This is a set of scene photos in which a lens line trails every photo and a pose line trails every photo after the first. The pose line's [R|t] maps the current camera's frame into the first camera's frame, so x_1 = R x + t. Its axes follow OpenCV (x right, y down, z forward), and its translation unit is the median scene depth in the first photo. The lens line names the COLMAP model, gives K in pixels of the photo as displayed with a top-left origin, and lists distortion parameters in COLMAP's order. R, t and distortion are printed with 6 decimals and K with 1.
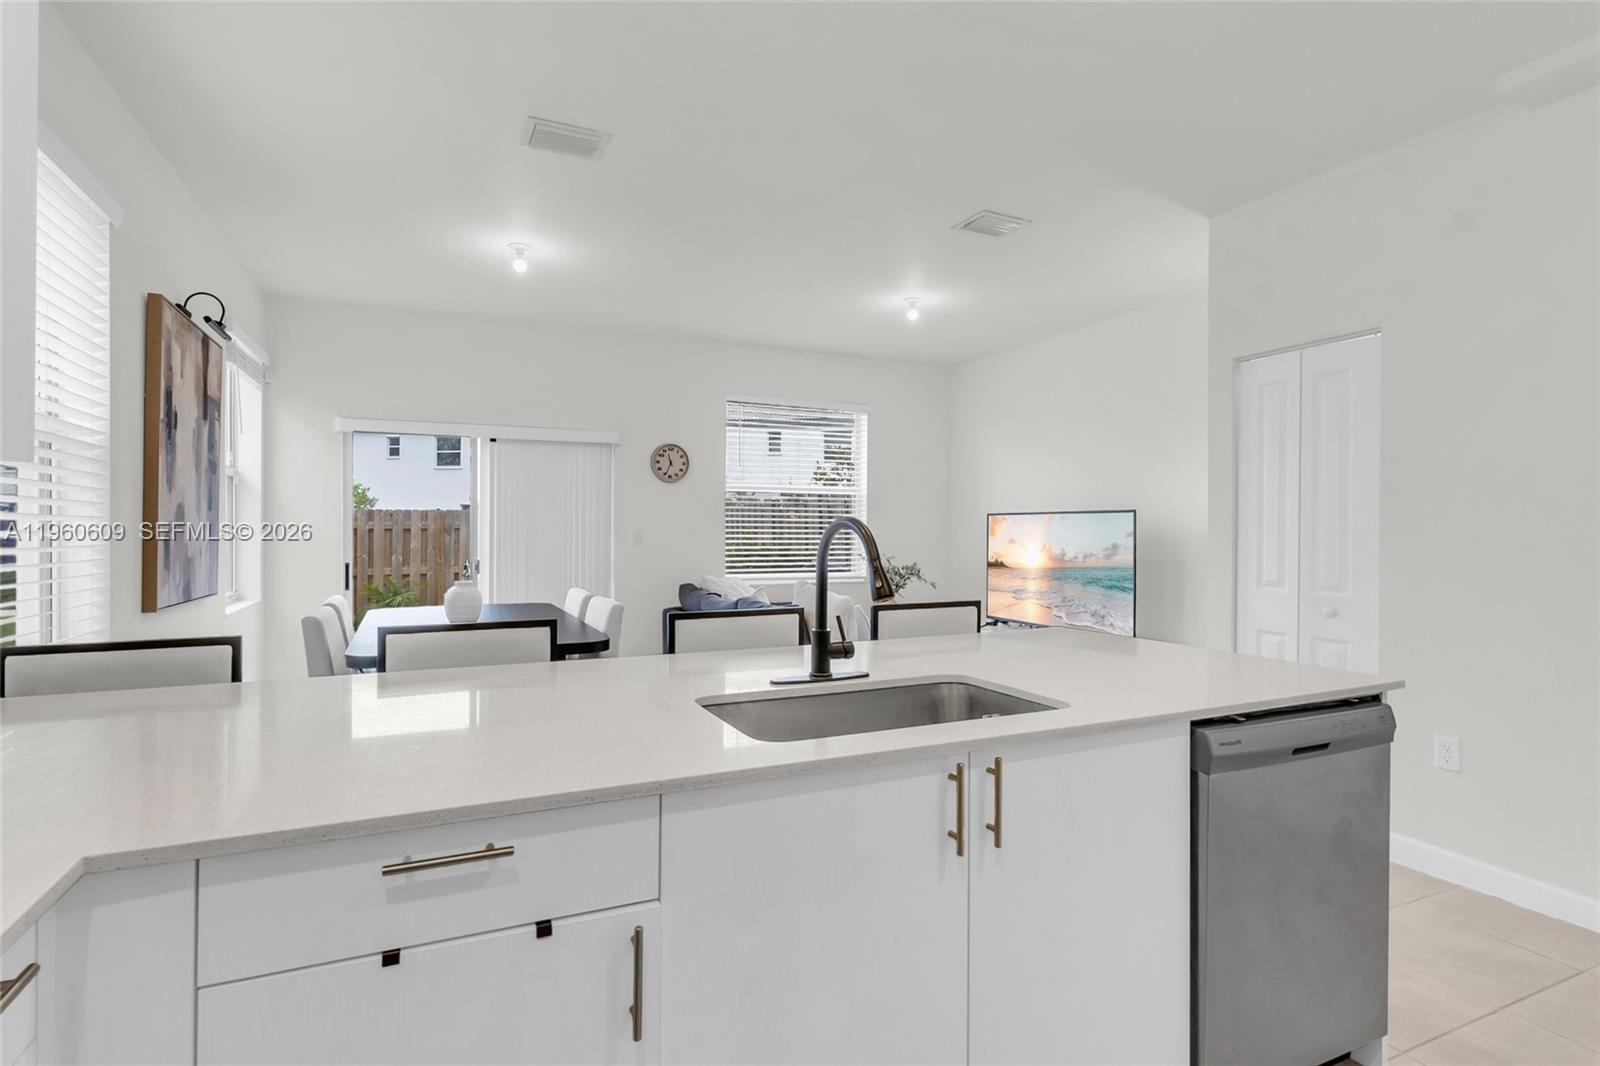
lens RADIAL K [[778.7, 0, 766.0], [0, 778.7, 534.2], [0, 0, 1]] dist [0.000764, 0.000455]
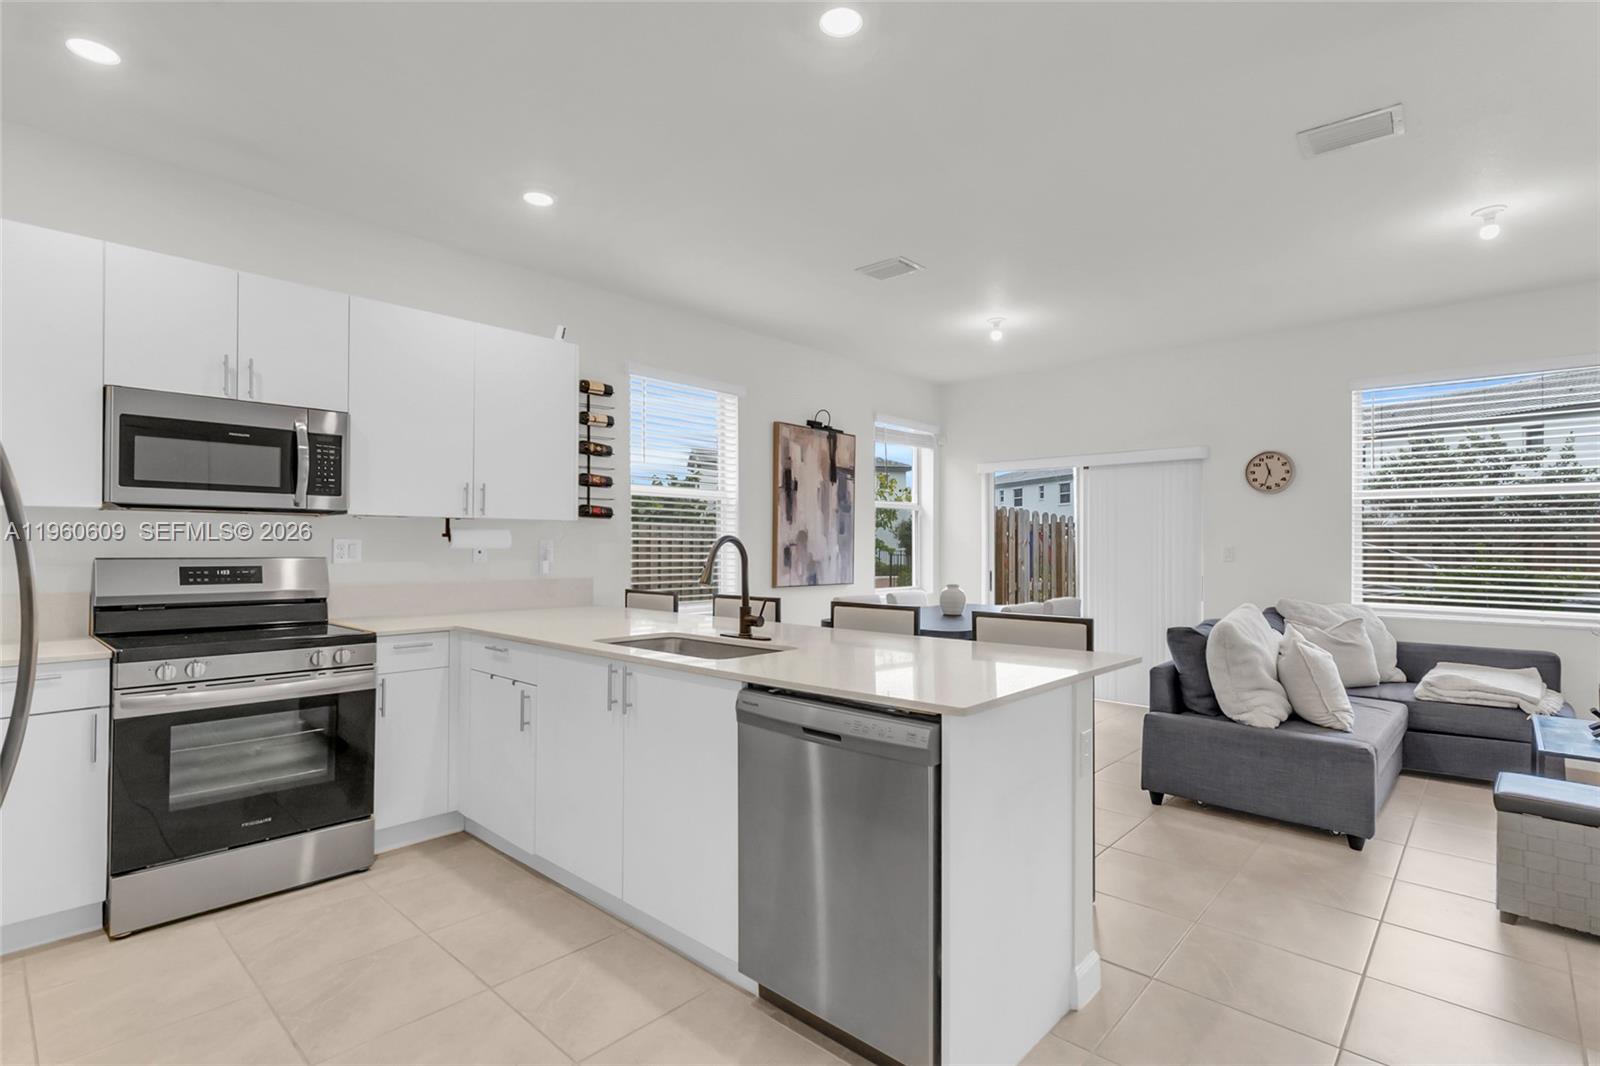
lens RADIAL K [[764.8, 0, 783.2], [0, 764.8, 544.2], [0, 0, 1]] dist [-0.002898, 0.000099]
pose [[0.387964, -0.002630, -0.921671, 0.687140], [-0.008909, 0.999939, -0.006604, 0.003102], [0.921631, 0.010773, 0.387917, 0.208342]]
